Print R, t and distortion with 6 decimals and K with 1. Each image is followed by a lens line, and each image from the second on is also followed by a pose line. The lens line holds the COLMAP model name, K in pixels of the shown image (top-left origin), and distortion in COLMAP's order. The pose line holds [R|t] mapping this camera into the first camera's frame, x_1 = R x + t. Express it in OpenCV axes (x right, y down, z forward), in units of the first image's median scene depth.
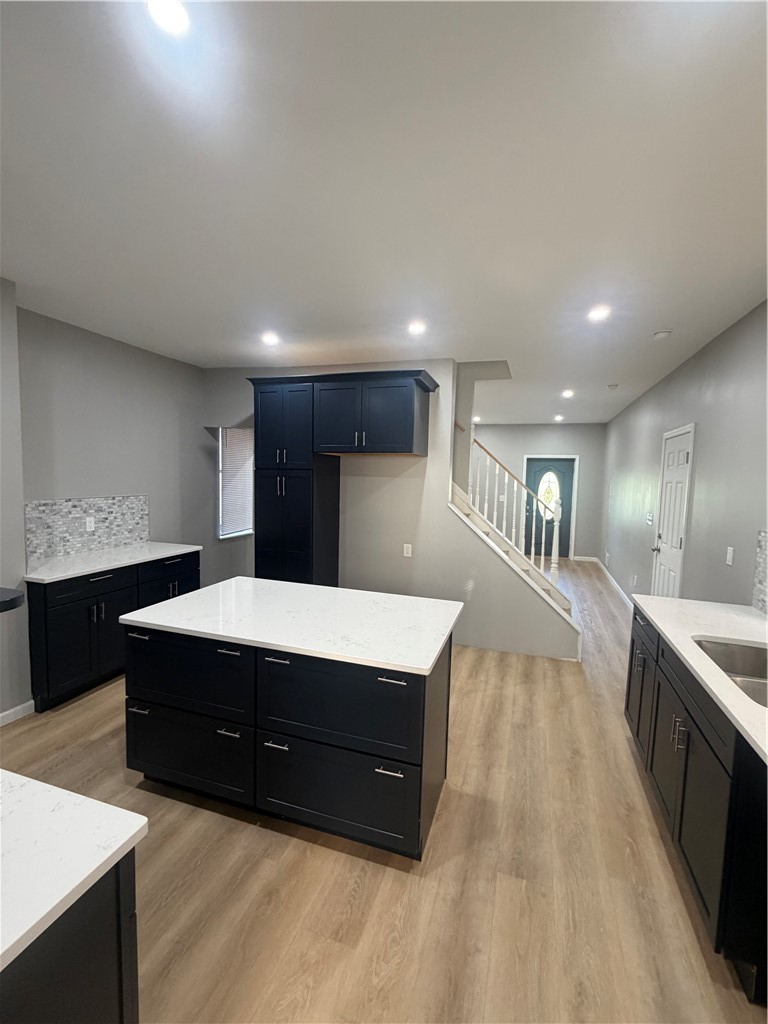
lens RADIAL K [[441.2, 0, 385.3], [0, 441.2, 516.6], [0, 0, 1]] dist [-0.000903, 0.000167]
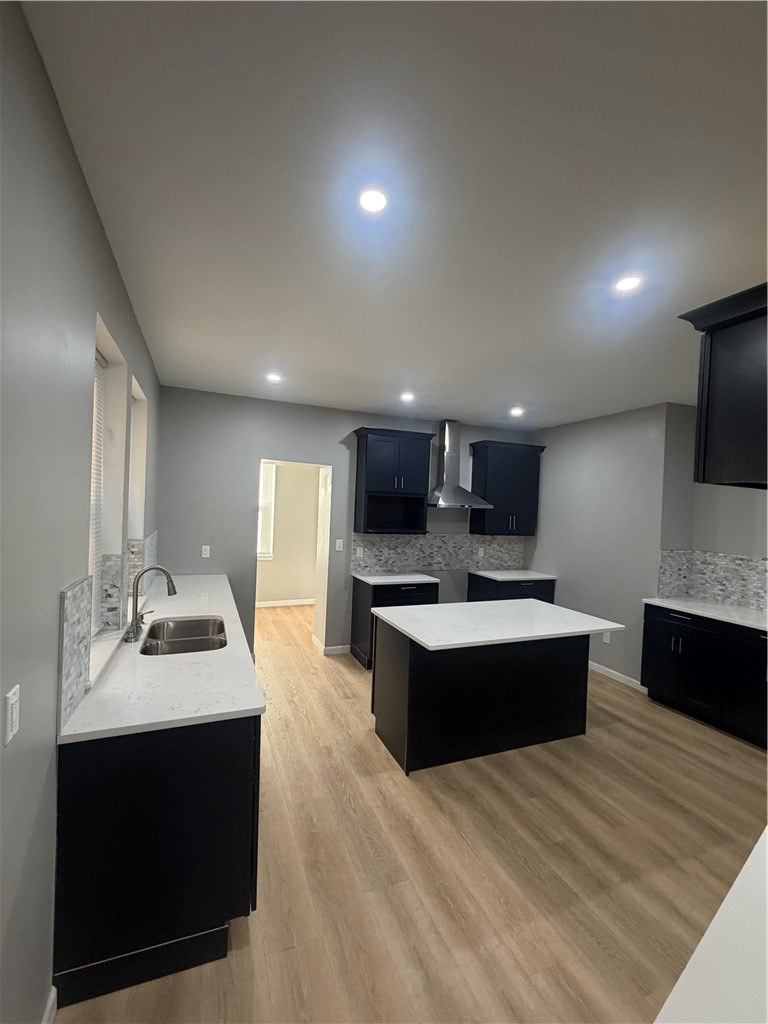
lens RADIAL K [[441.2, 0, 385.3], [0, 441.2, 516.6], [0, 0, 1]] dist [-0.000903, 0.000167]
pose [[-0.755781, -0.045312, -0.653255, 0.694797], [-0.124722, 0.989302, 0.075675, -0.109228], [0.642837, 0.138669, -0.753347, 1.260811]]
